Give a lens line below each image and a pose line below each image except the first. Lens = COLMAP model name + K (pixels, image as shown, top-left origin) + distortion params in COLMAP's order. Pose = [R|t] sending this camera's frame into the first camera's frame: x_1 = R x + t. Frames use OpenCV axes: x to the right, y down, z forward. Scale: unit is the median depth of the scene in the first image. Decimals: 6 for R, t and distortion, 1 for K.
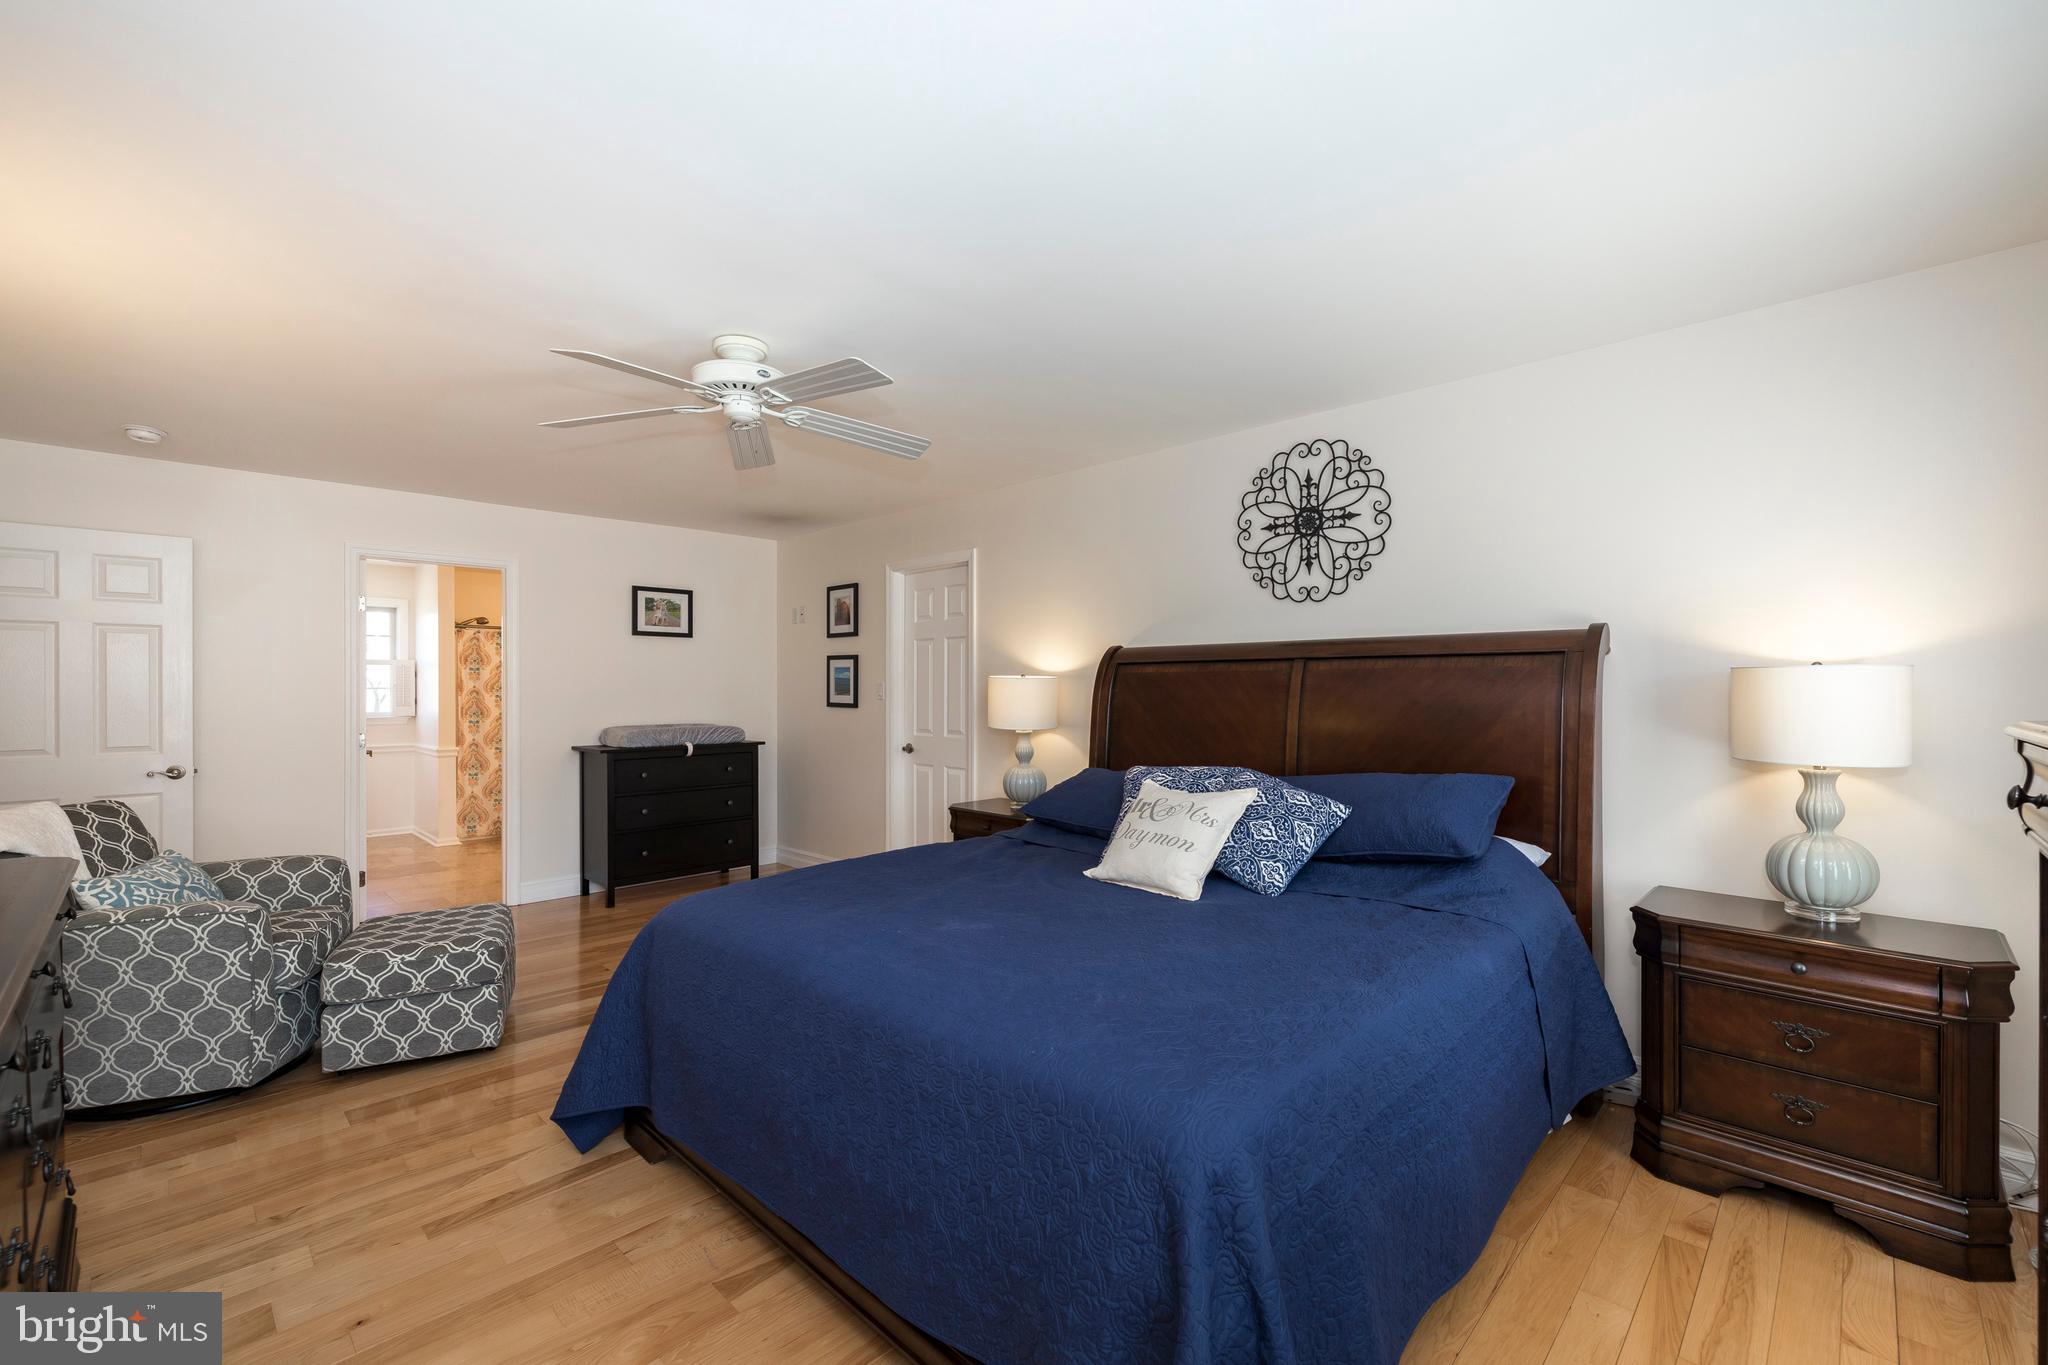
lens RADIAL K [[860.8, 0, 1021.8], [0, 860.8, 690.8], [0, 0, 1]] dist [-0.000705, 0.000009]
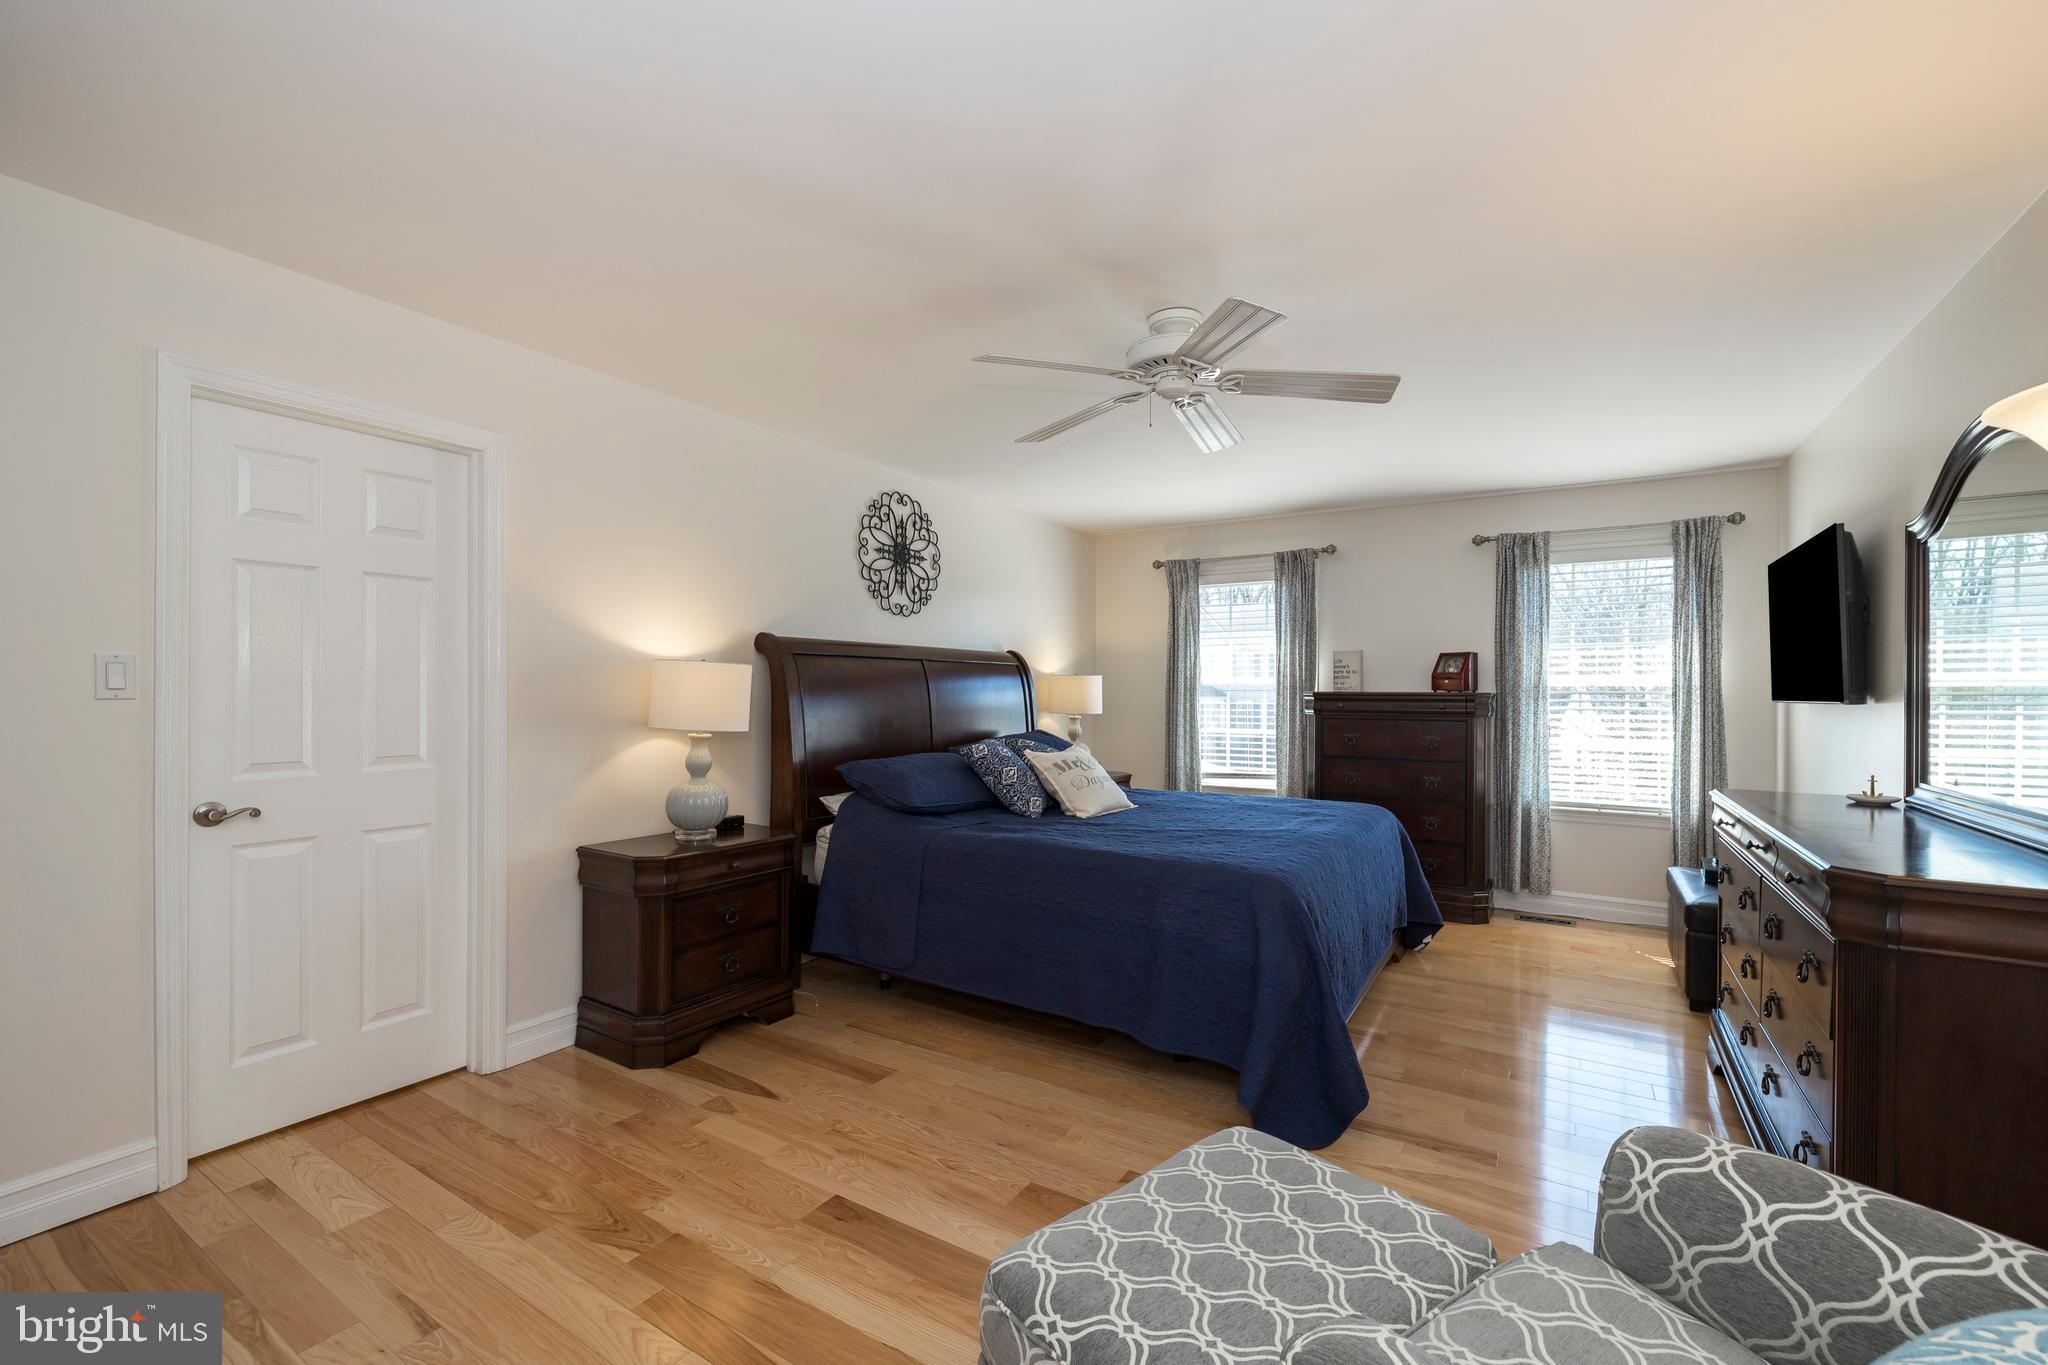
lens RADIAL K [[860.8, 0, 1021.8], [0, 860.8, 690.8], [0, 0, 1]] dist [-0.000705, 0.000009]
pose [[-0.201388, -0.000049, 0.979512, -0.971040], [-0.001554, 0.999999, -0.000270, 0.010808], [-0.979510, -0.001576, -0.201387, 1.068353]]
